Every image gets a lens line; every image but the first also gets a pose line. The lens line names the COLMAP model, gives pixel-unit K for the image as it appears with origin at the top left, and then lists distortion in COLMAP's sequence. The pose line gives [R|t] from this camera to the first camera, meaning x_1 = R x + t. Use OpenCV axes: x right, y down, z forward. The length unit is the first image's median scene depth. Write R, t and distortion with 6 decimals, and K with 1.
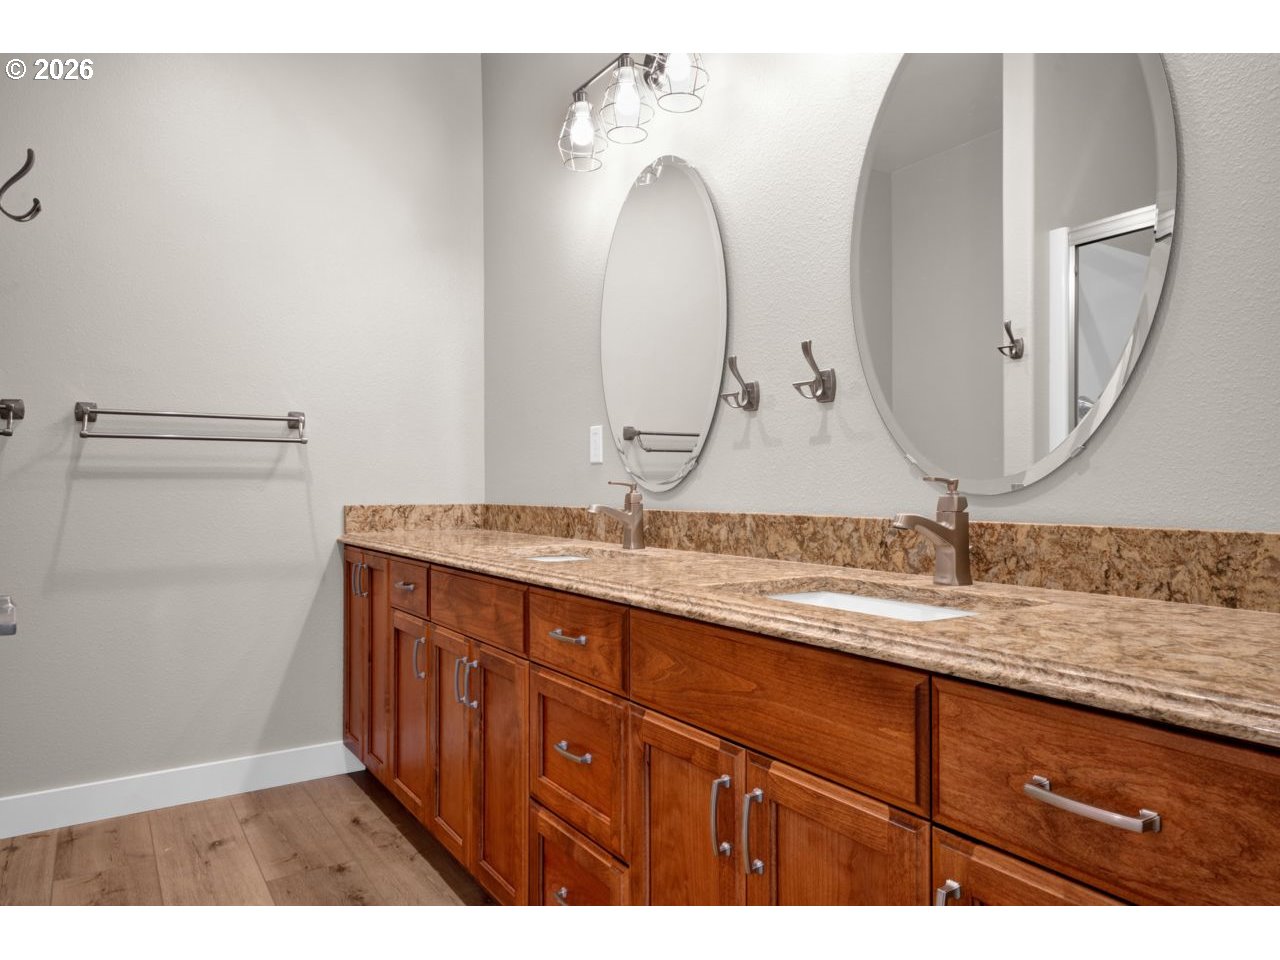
lens RADIAL K [[836.6, 0, 631.8], [0, 836.6, 485.5], [0, 0, 1]] dist [0.008930, 0.002564]
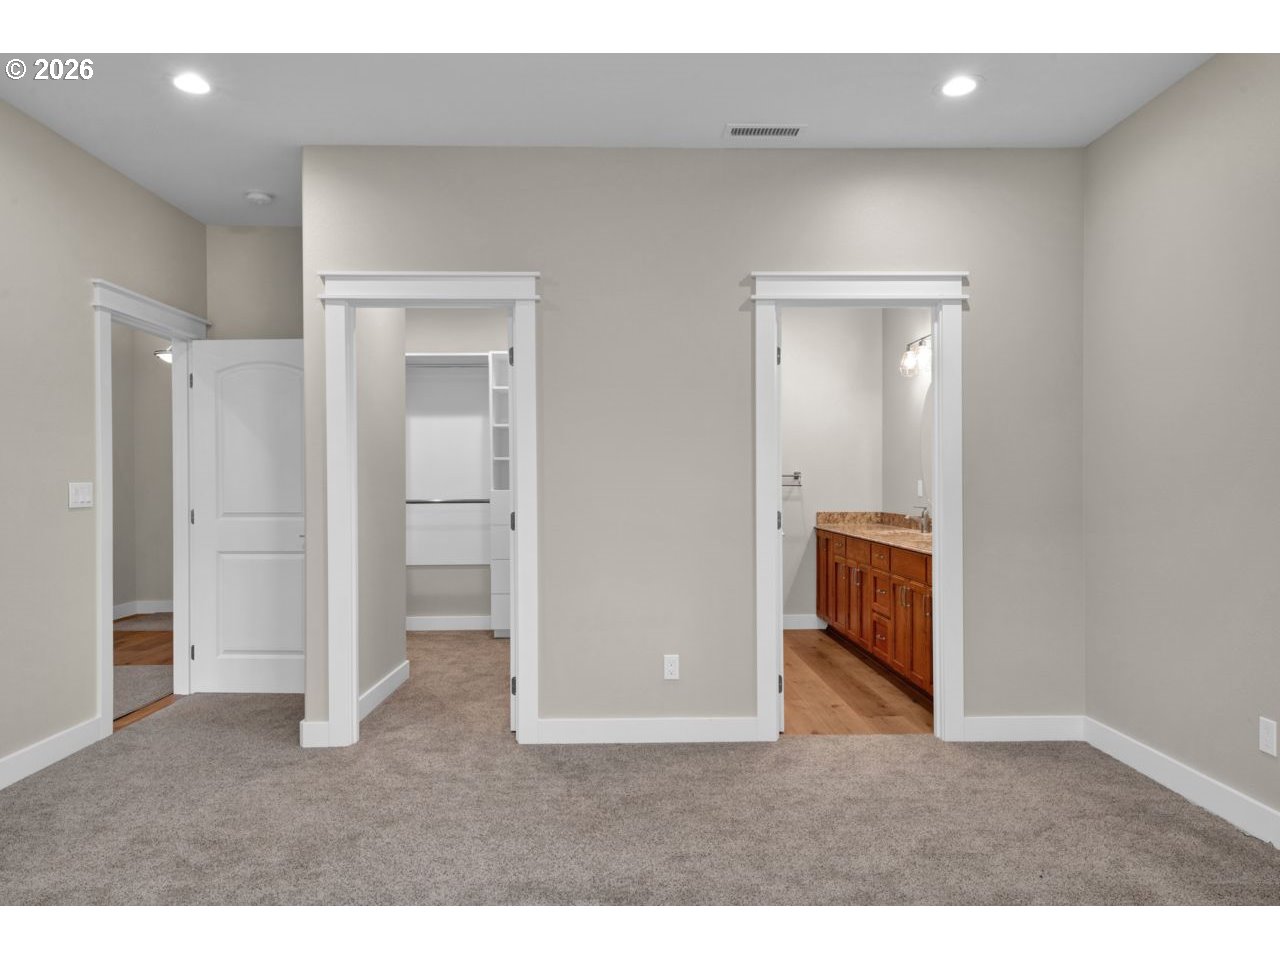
lens RADIAL K [[836.6, 0, 637.3], [0, 836.6, 485.6], [0, 0, 1]] dist [0.008930, 0.002564]
pose [[0.849967, 0.004798, -0.526814, 0.701847], [-0.001908, 0.999980, 0.006029, -0.096124], [0.526832, -0.004119, 0.849959, -1.901243]]
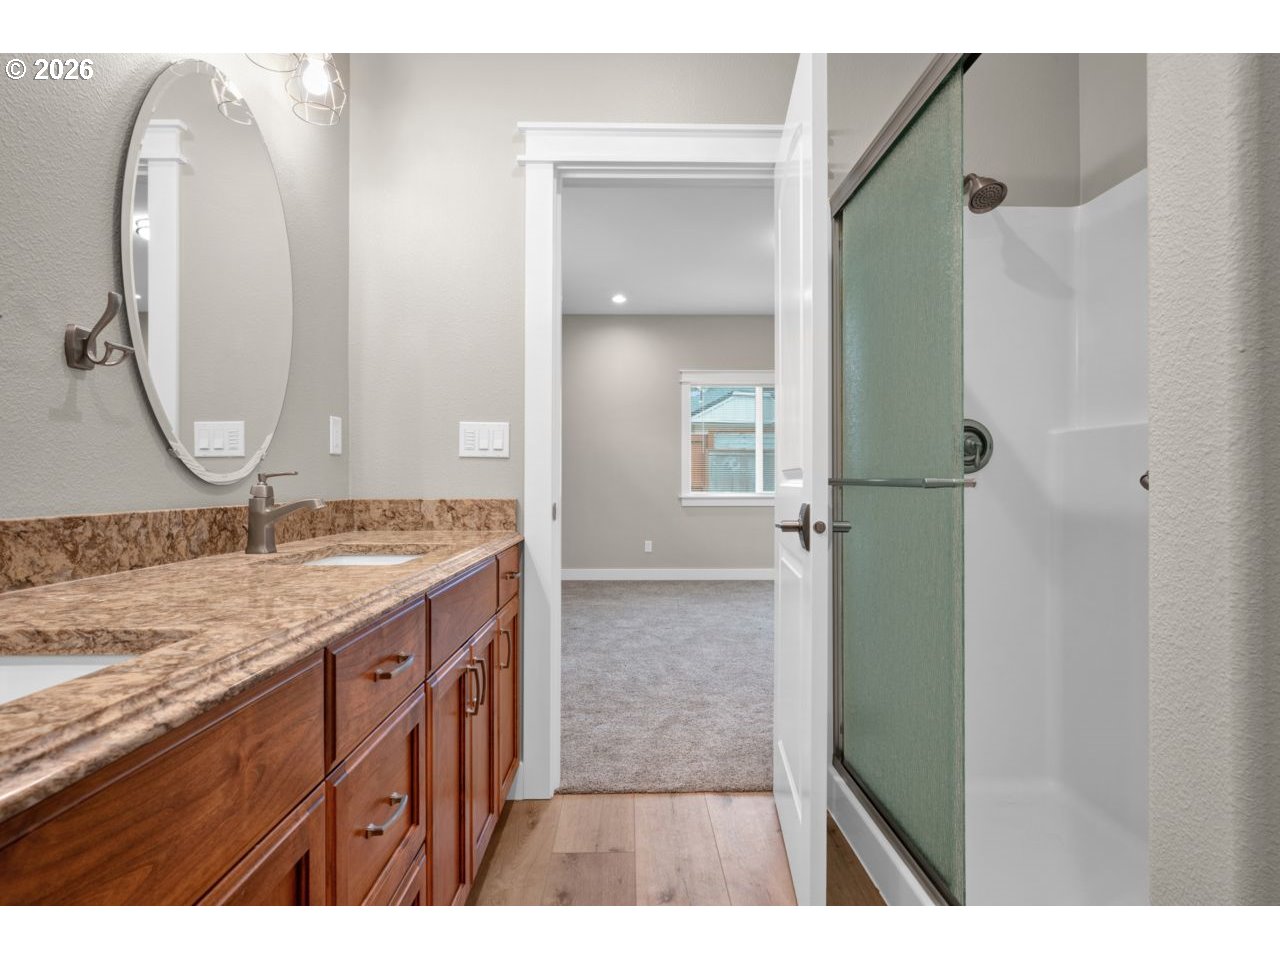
lens RADIAL K [[675.8, 0, 645.5], [0, 675.8, 478.9], [0, 0, 1]] dist [-0.000101, 0.000173]
pose [[-0.857078, 0.008296, 0.515119, -0.504395], [0.004032, 0.999948, -0.009395, 0.009973], [-0.515170, -0.005975, -0.857067, 1.179791]]
